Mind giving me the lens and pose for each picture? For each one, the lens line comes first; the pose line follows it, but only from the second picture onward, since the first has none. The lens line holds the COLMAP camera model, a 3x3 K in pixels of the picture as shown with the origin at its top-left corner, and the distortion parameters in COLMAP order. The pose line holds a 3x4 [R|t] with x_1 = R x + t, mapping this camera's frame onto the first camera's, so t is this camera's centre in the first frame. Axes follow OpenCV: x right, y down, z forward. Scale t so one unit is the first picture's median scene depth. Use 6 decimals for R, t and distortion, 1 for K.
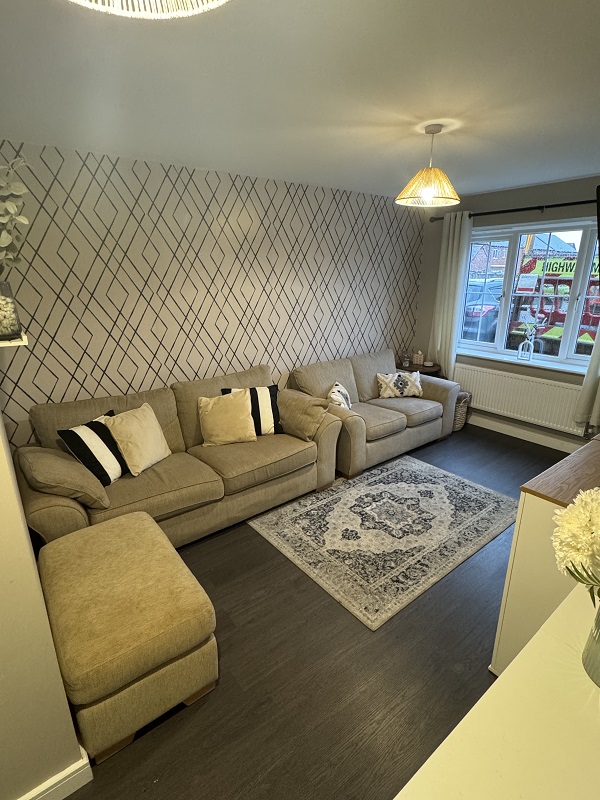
lens RADIAL K [[411.3, 0, 303.0], [0, 411.3, 402.3], [0, 0, 1]] dist [-0.002746, -0.001568]
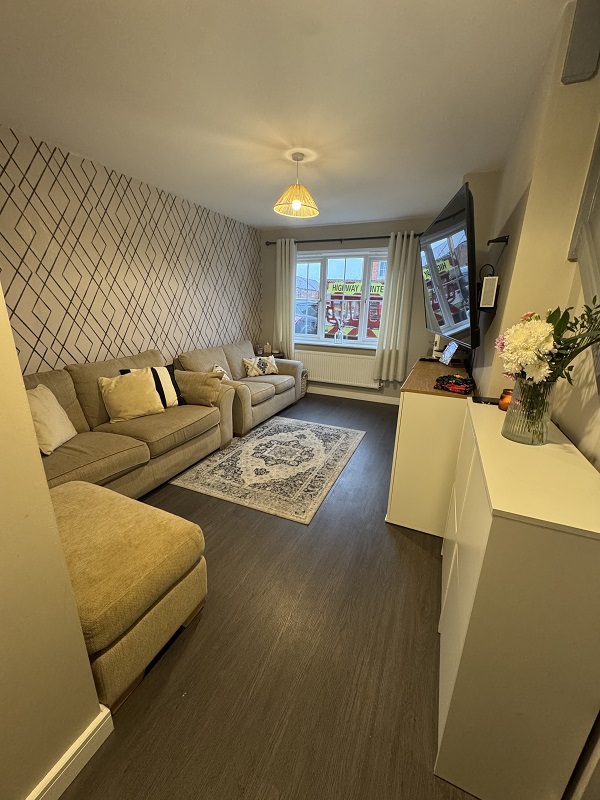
lens RADIAL K [[321.2, 0, 303.5], [0, 321.2, 402.6], [0, 0, 1]] dist [-0.002152, -0.000099]
pose [[0.877547, -0.113026, 0.465978, -0.182466], [0.118823, 0.992769, 0.017030, 0.096455], [-0.464534, 0.040424, 0.884632, 0.049020]]
